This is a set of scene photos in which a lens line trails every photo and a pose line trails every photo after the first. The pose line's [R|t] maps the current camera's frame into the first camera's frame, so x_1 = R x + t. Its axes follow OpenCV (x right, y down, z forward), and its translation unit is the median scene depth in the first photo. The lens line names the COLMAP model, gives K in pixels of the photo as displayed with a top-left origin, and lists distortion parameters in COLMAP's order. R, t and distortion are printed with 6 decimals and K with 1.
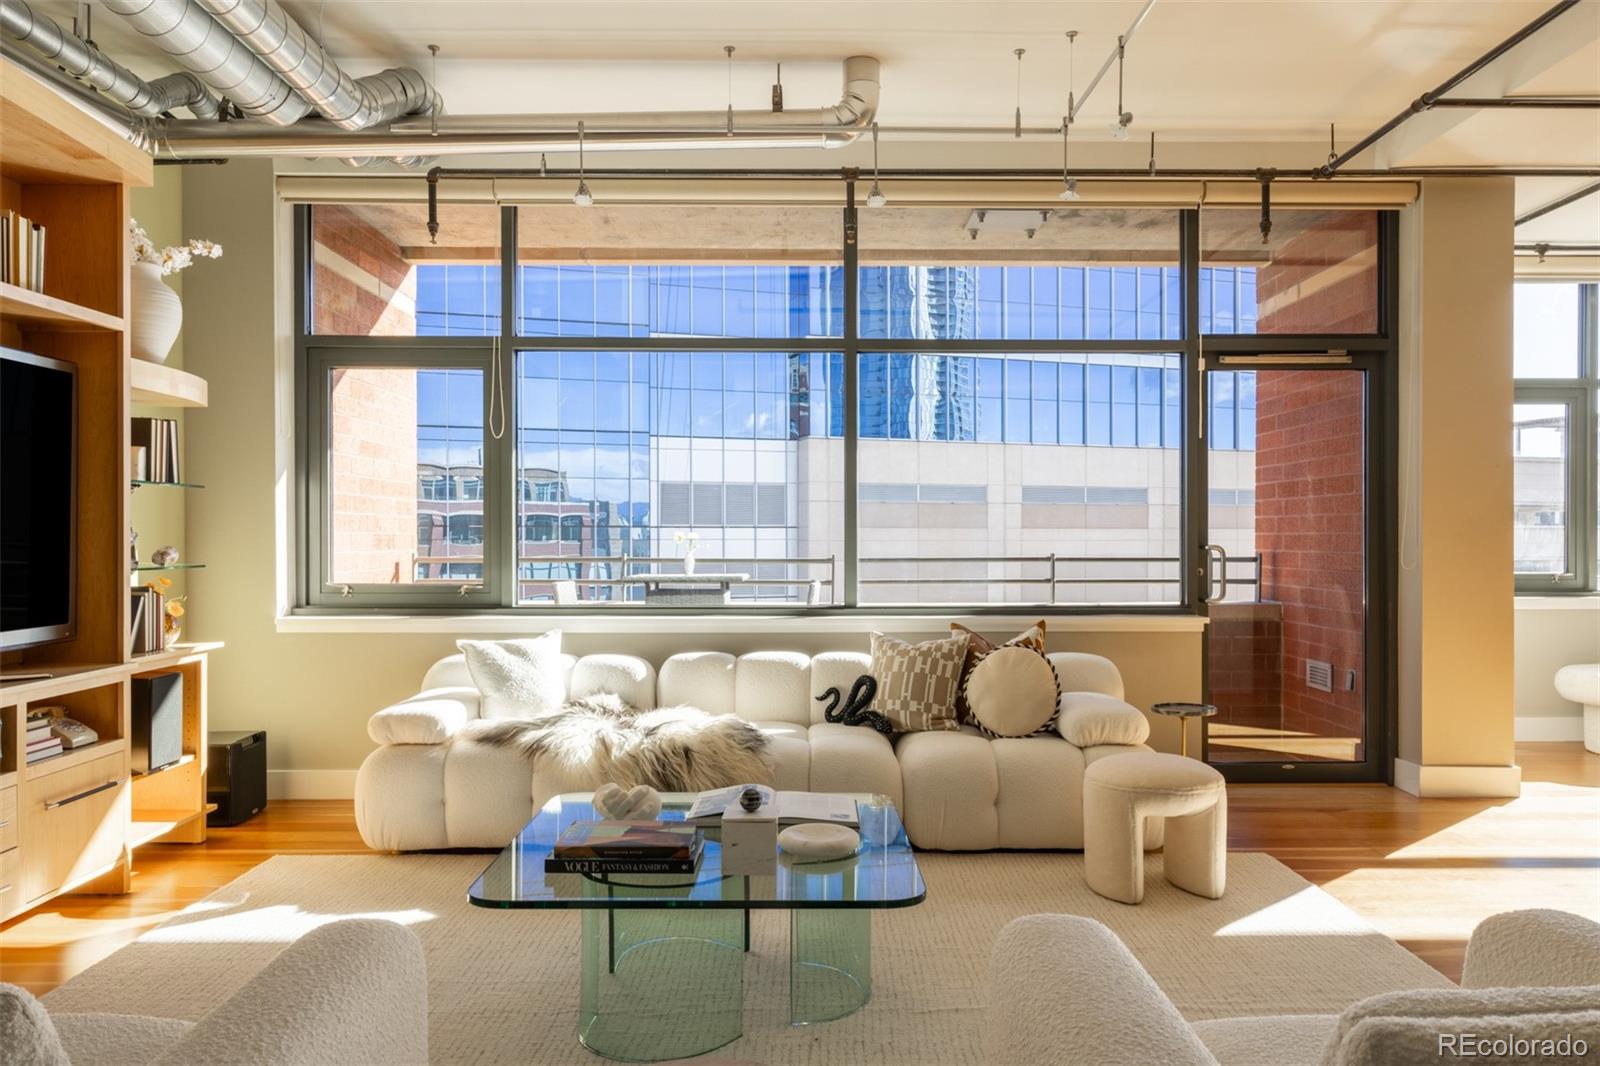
lens RADIAL K [[1130.1, 0, 802.9], [0, 1130.1, 550.5], [0, 0, 1]] dist [-0.007384, 0.010839]
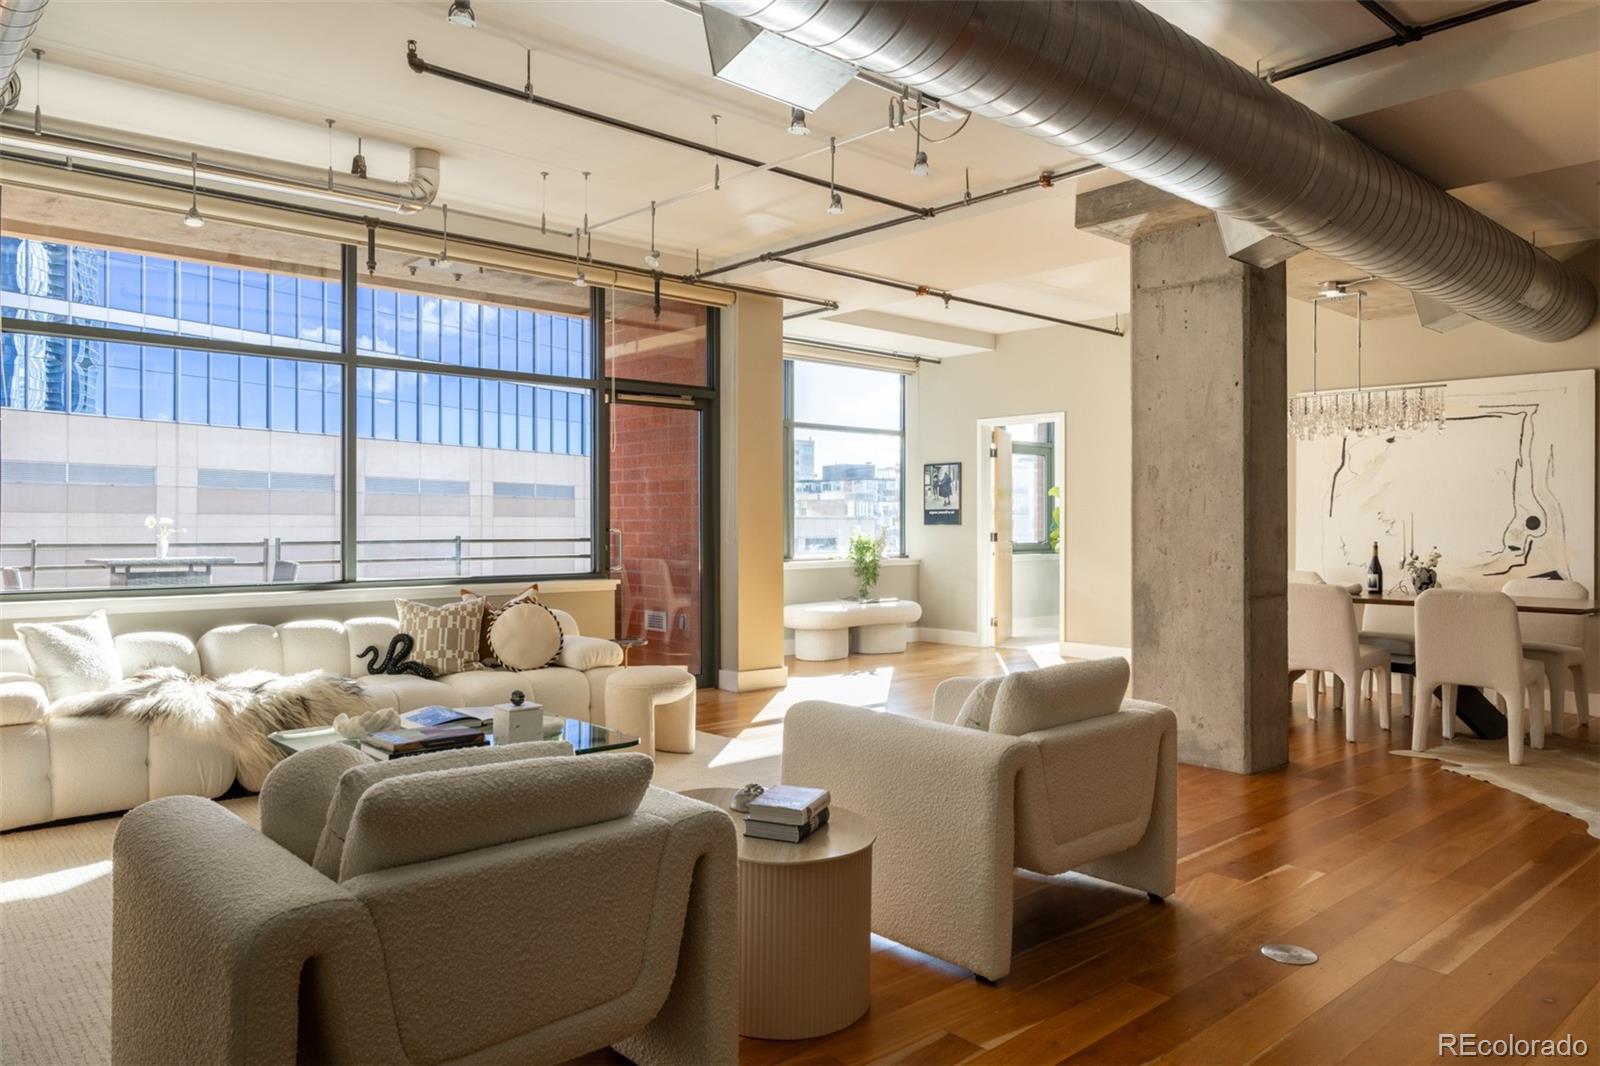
lens RADIAL K [[1130.1, 0, 799.8], [0, 1130.1, 523.8], [0, 0, 1]] dist [-0.007384, 0.010839]
pose [[0.741296, 0.000822, 0.671178, -0.446420], [0.007223, 0.999932, -0.009202, 0.004378], [-0.671140, 0.011669, 0.741239, -0.208830]]
